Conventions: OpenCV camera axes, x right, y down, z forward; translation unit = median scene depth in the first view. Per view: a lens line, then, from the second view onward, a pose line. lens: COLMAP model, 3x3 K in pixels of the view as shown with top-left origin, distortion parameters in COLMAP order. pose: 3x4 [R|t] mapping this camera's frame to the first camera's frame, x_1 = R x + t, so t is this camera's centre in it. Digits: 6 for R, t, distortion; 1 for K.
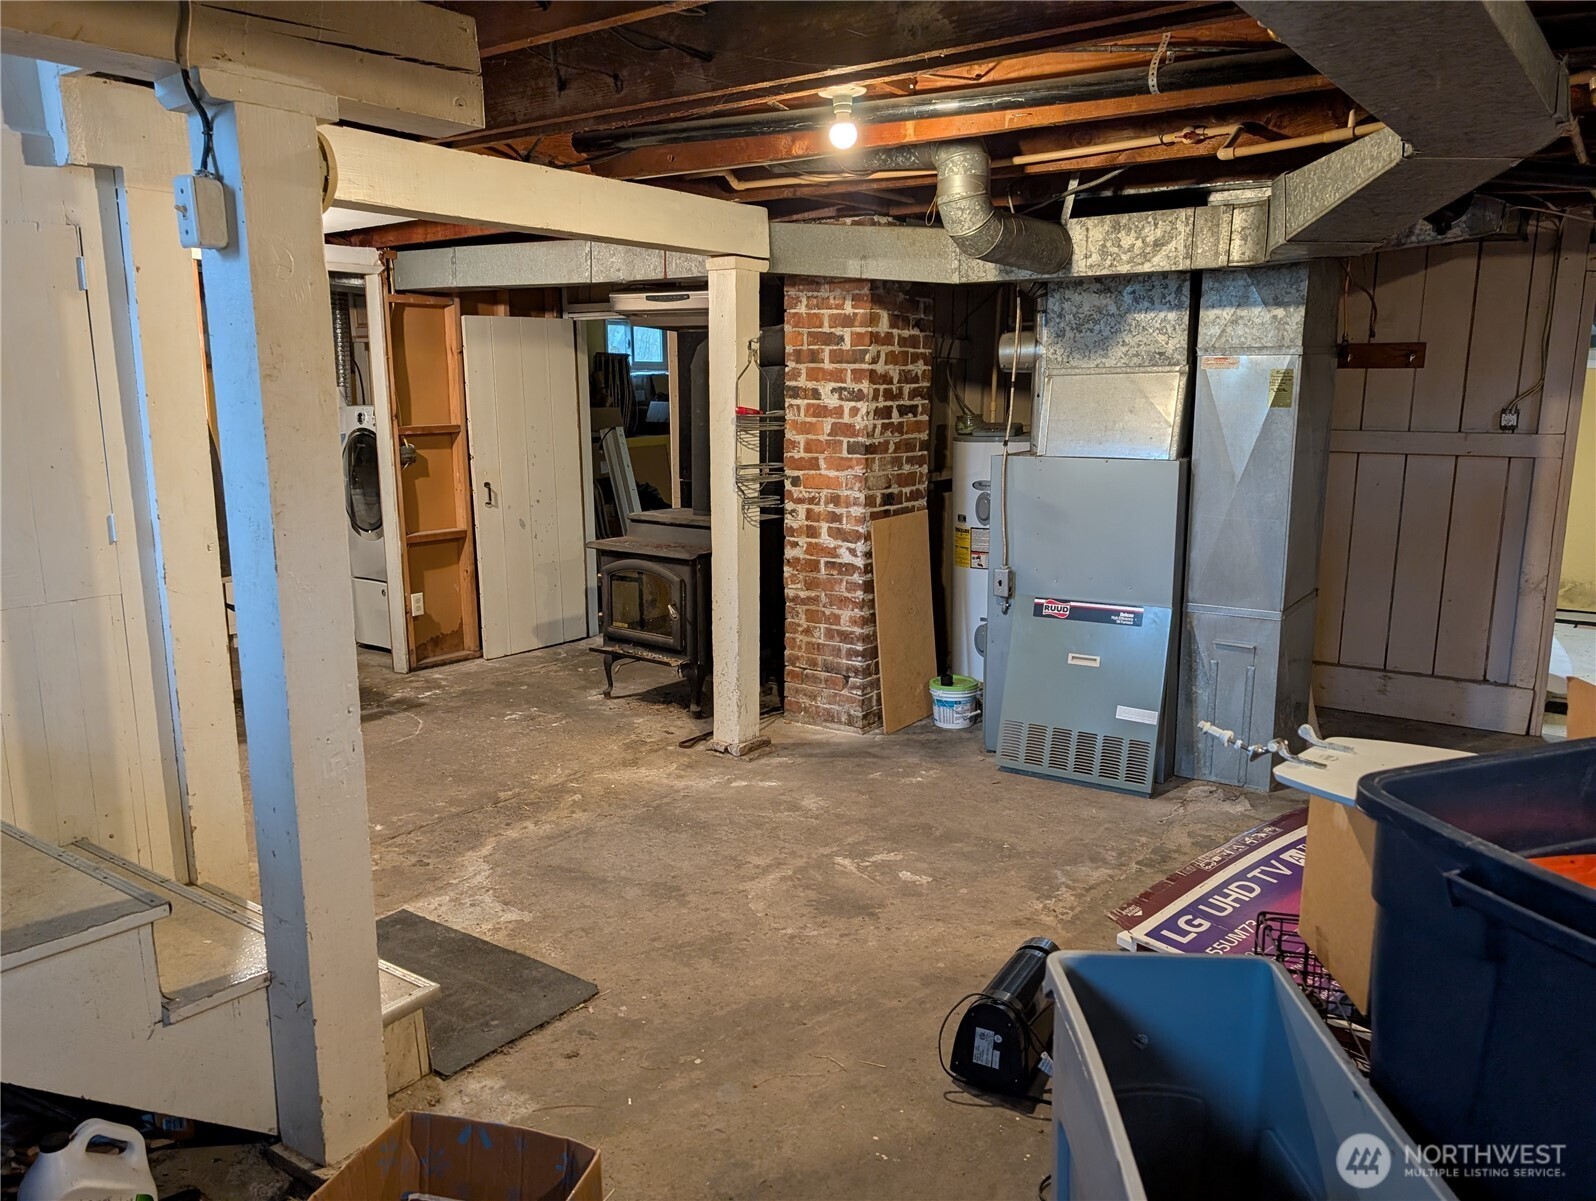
lens RADIAL K [[1148.2, 0, 795.2], [0, 1148.2, 604.4], [0, 0, 1]] dist [0.007535, -0.004329]
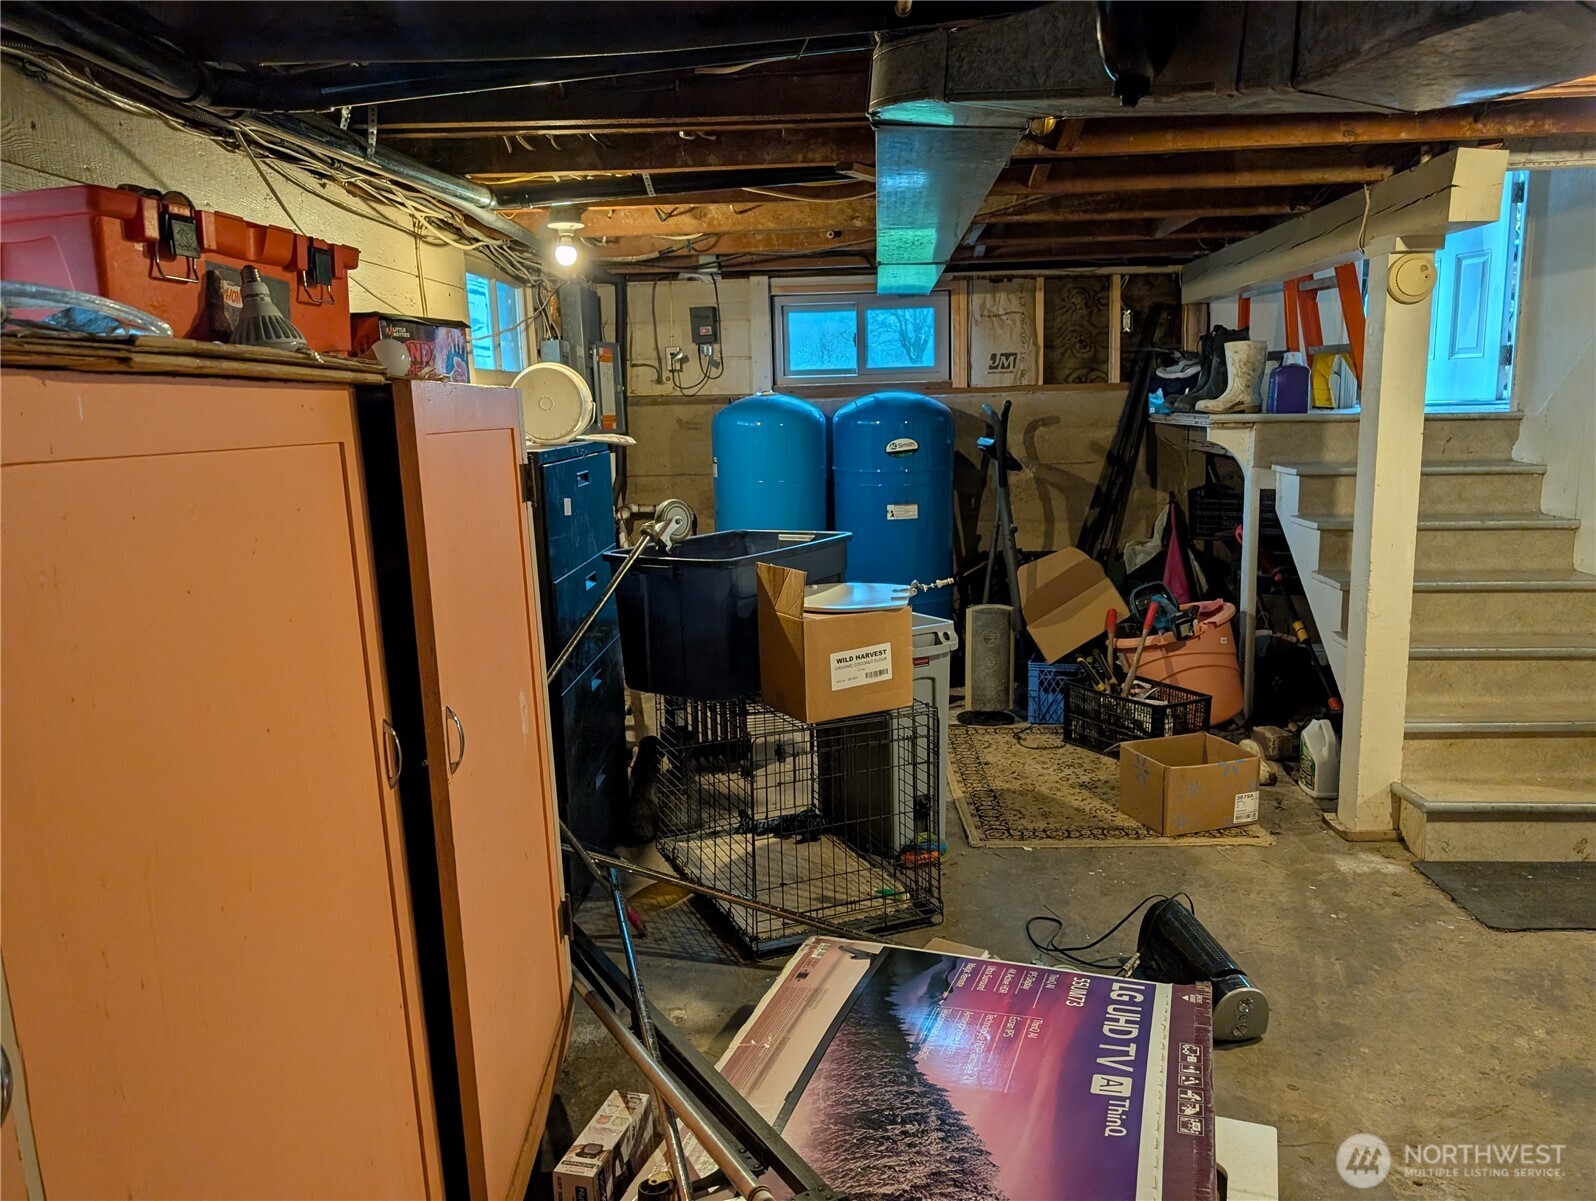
lens RADIAL K [[1148.2, 0, 798.2], [0, 1148.2, 602.7], [0, 0, 1]] dist [0.007535, -0.004329]
pose [[-0.819729, 0.130807, -0.557614, 1.026487], [-0.069019, 0.943917, 0.322889, -0.299407], [0.568578, 0.303168, -0.764728, 1.444183]]
